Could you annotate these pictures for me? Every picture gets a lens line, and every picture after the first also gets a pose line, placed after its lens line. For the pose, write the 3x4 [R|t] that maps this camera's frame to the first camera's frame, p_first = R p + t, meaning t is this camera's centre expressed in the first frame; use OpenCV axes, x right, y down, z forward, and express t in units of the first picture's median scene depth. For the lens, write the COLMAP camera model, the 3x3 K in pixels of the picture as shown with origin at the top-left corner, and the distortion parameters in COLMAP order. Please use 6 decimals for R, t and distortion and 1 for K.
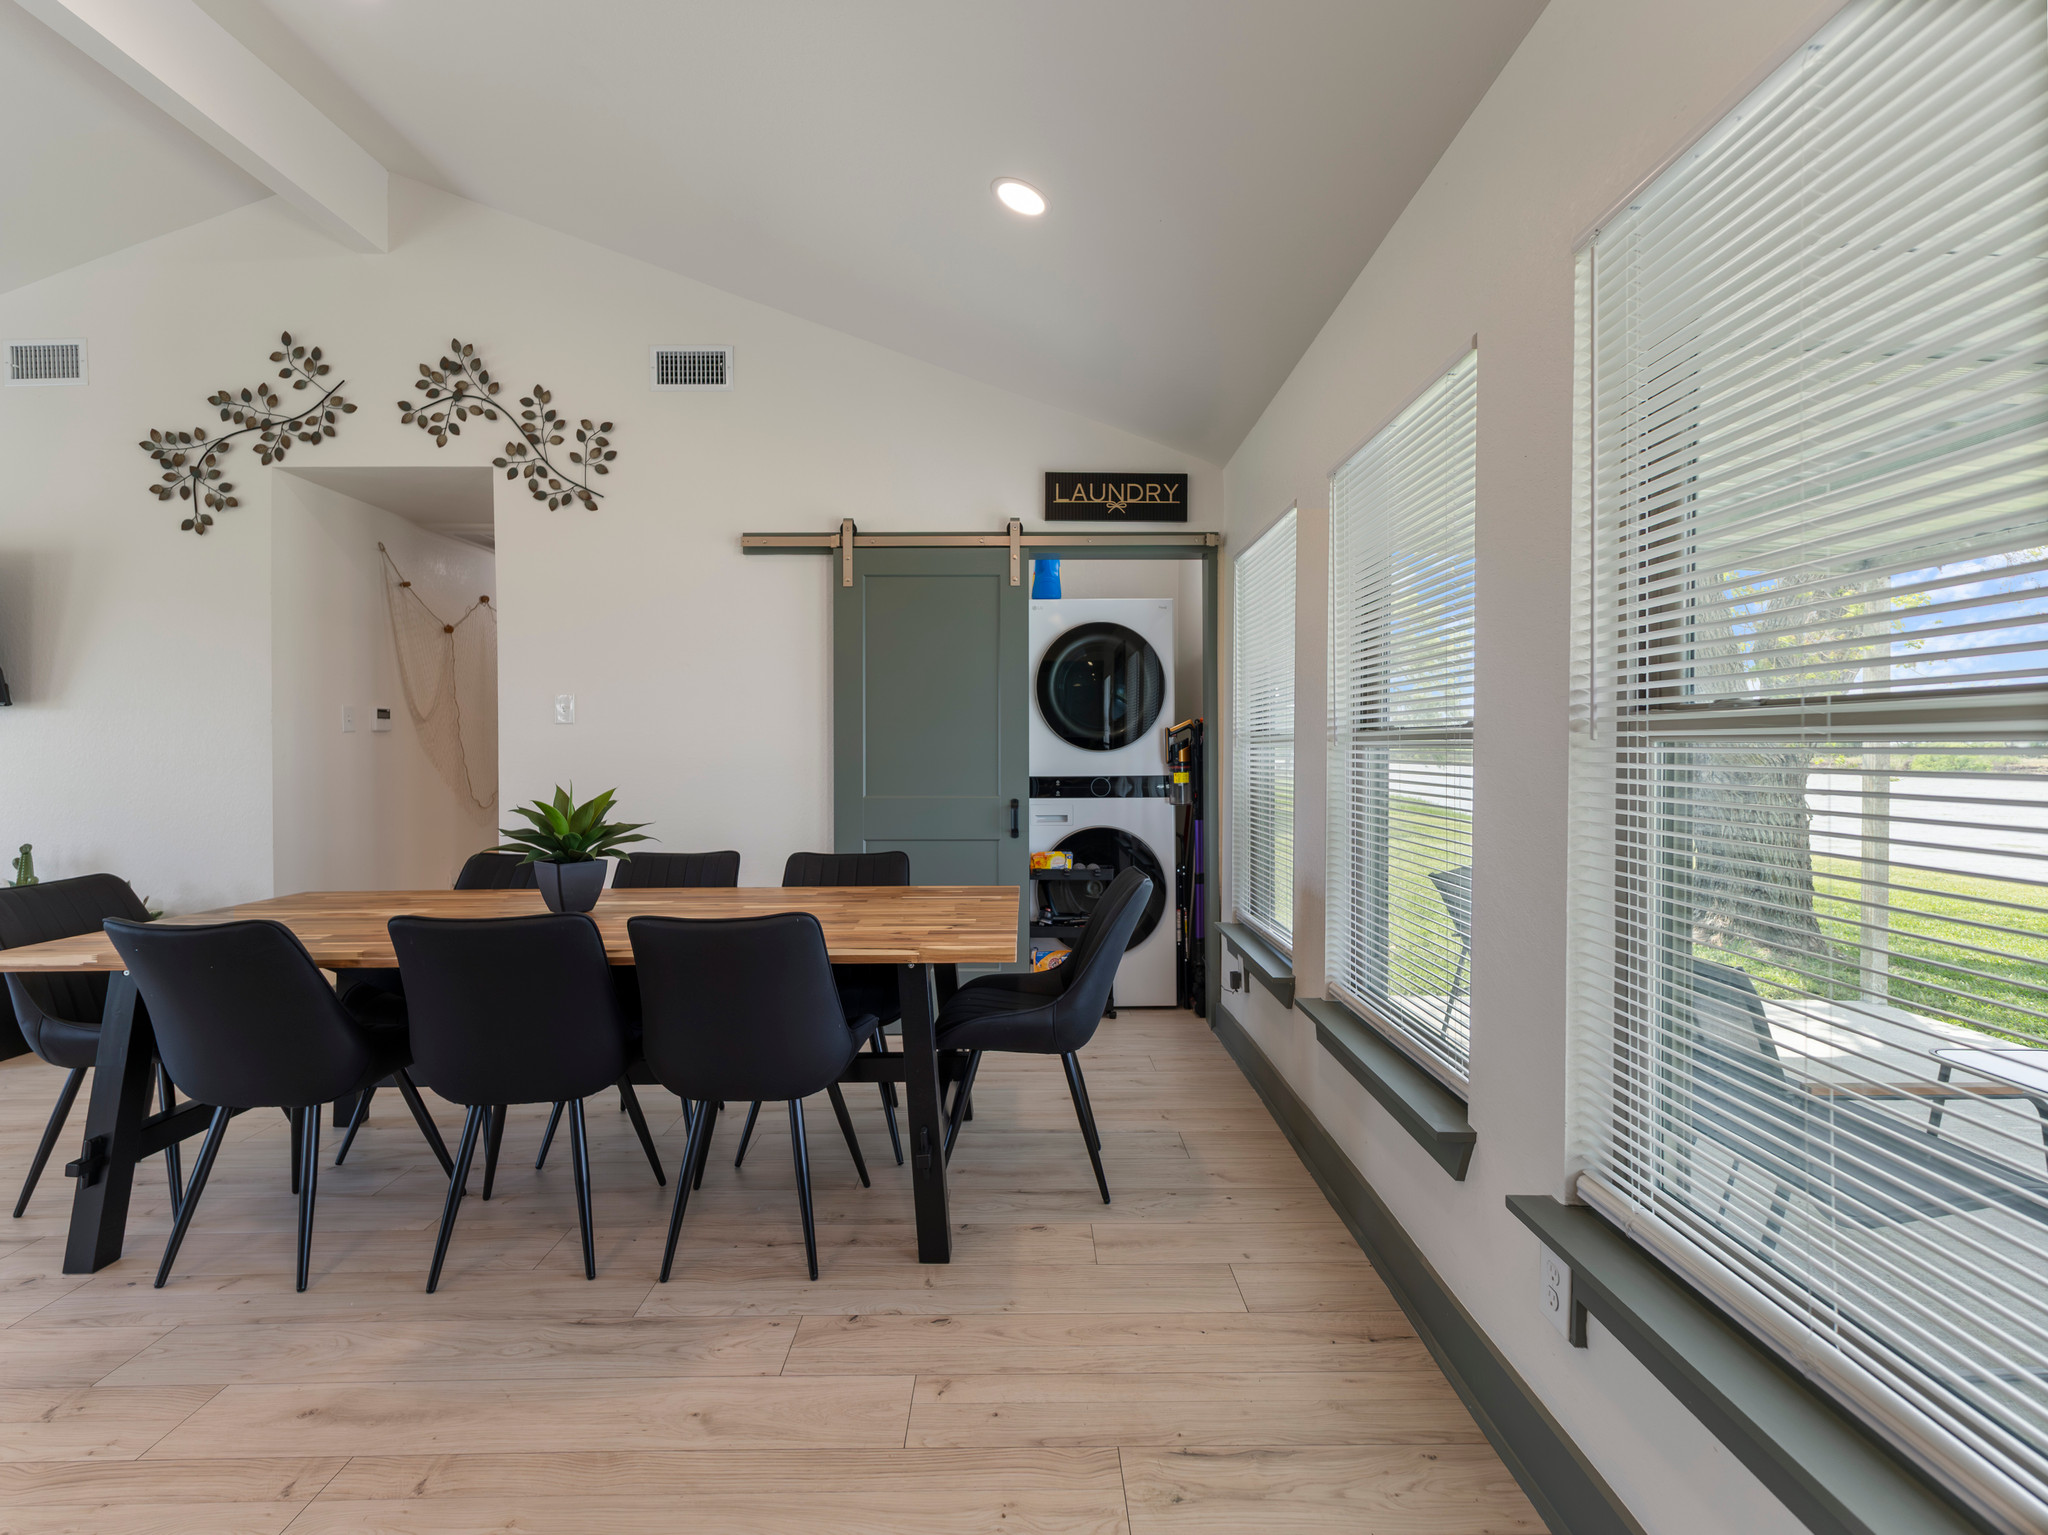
lens RADIAL K [[987.2, 0, 1024.0], [0, 987.2, 767.5], [0, 0, 1]] dist [0.000057, -0.000160]
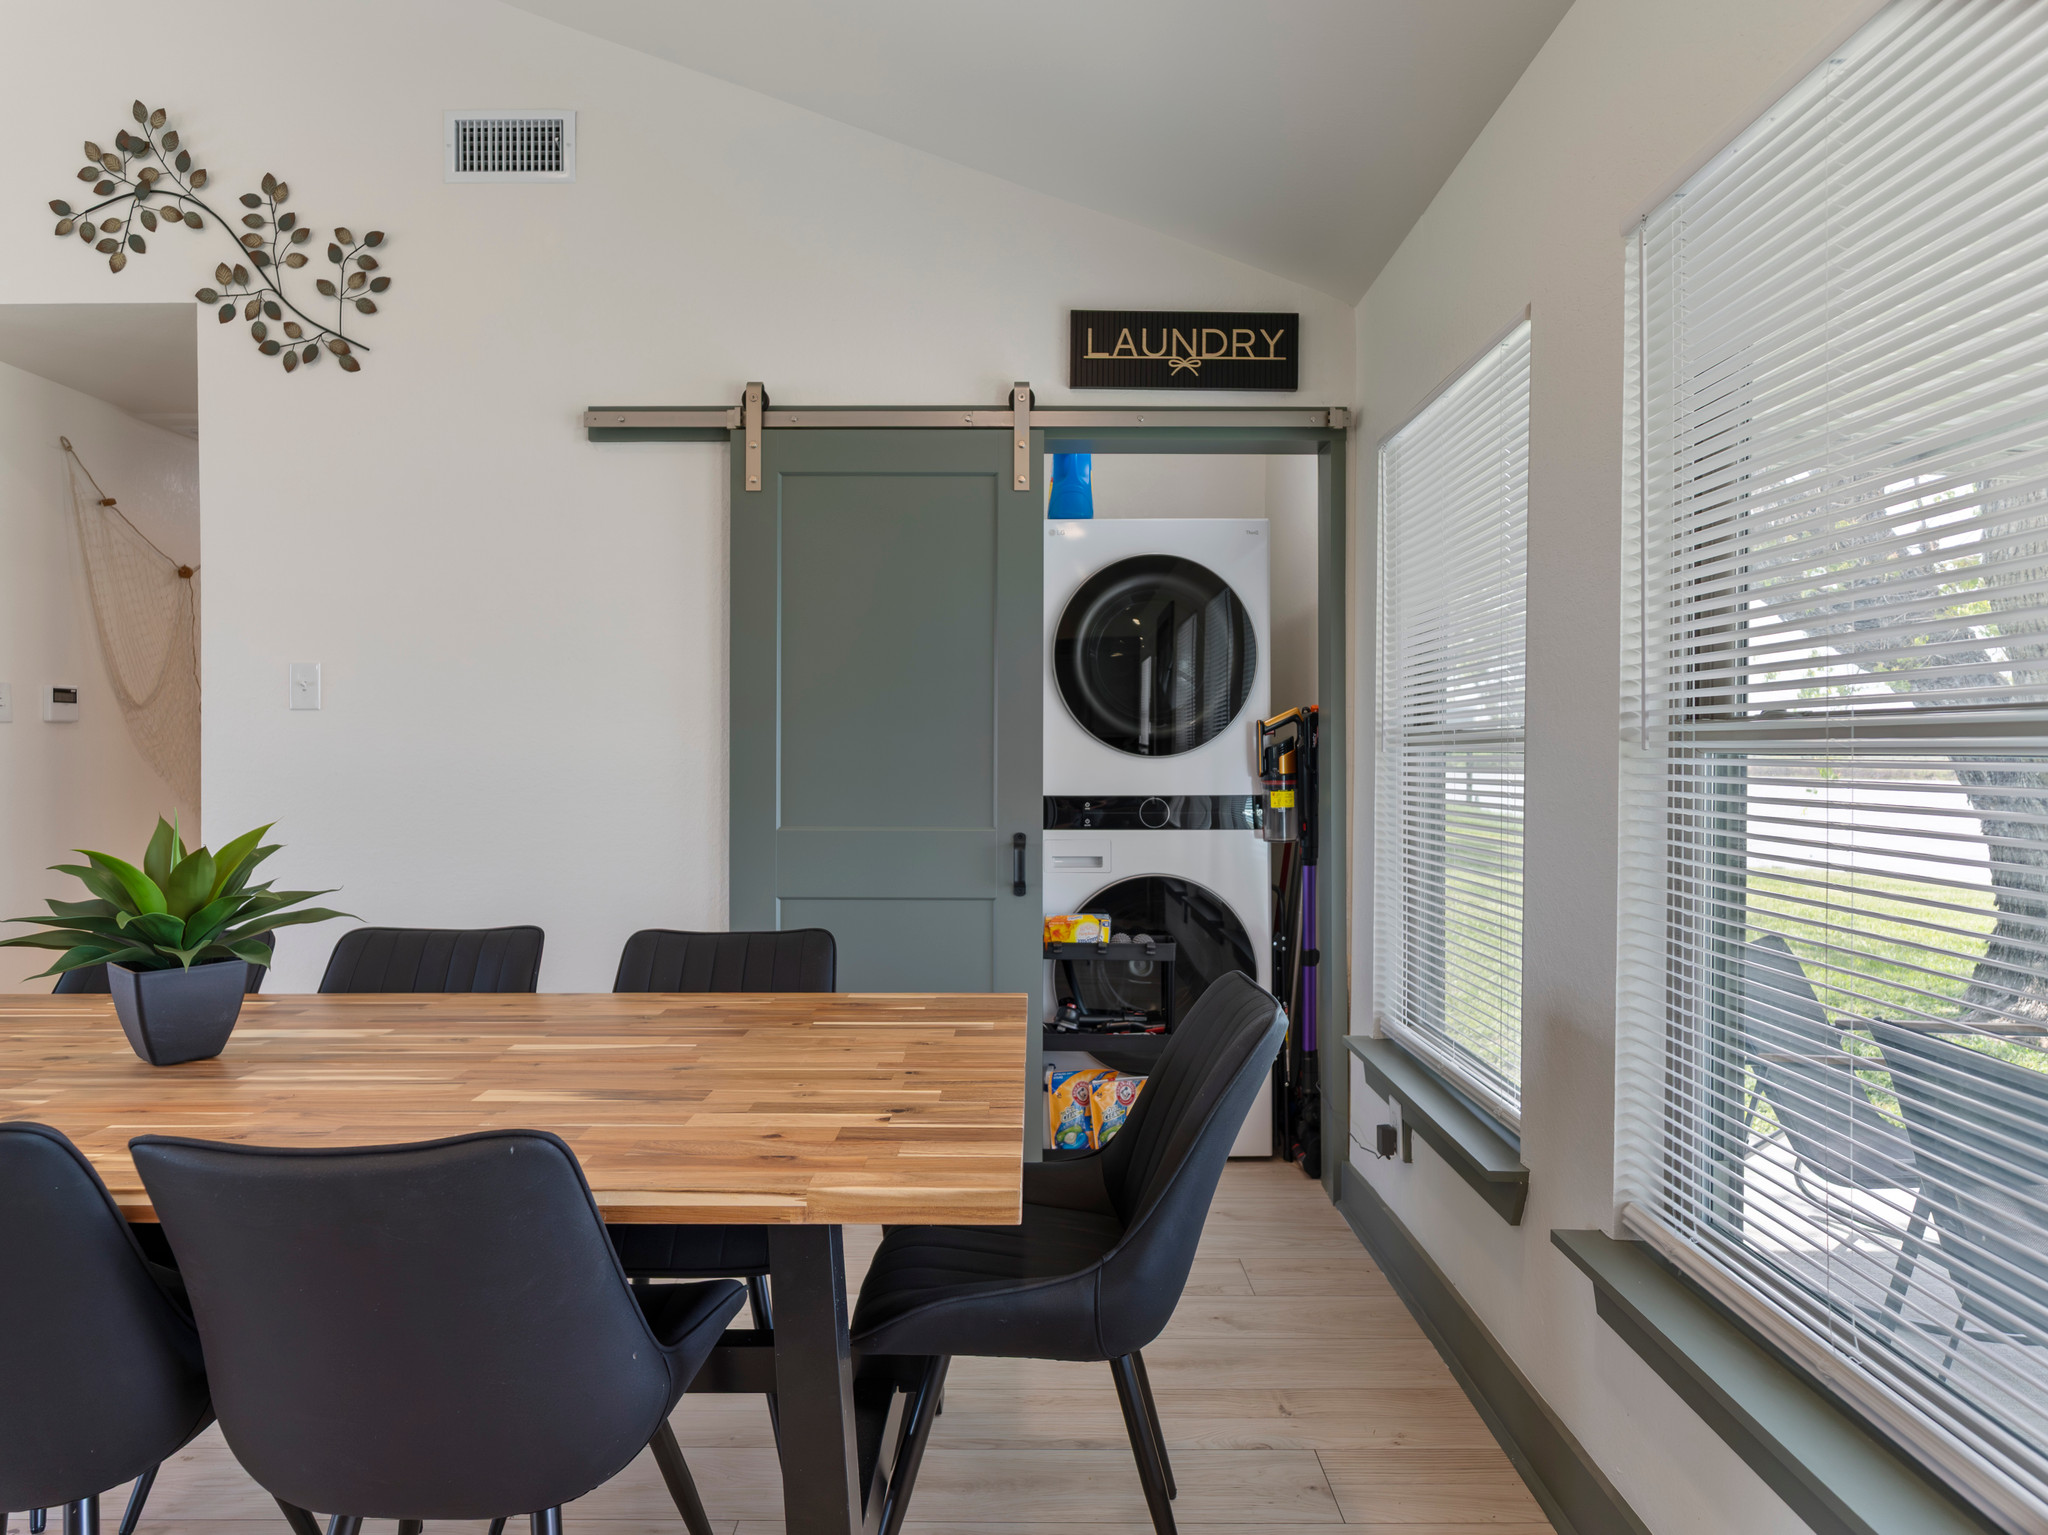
lens RADIAL K [[841.1, 0, 995.6], [0, 841.1, 728.0], [0, 0, 1]] dist [0.055689, 0.000037]
pose [[0.998648, 0.003420, -0.051875, 0.003015], [-0.006128, 0.998622, -0.052129, -0.006395], [0.051625, 0.052376, 0.997292, 0.469868]]
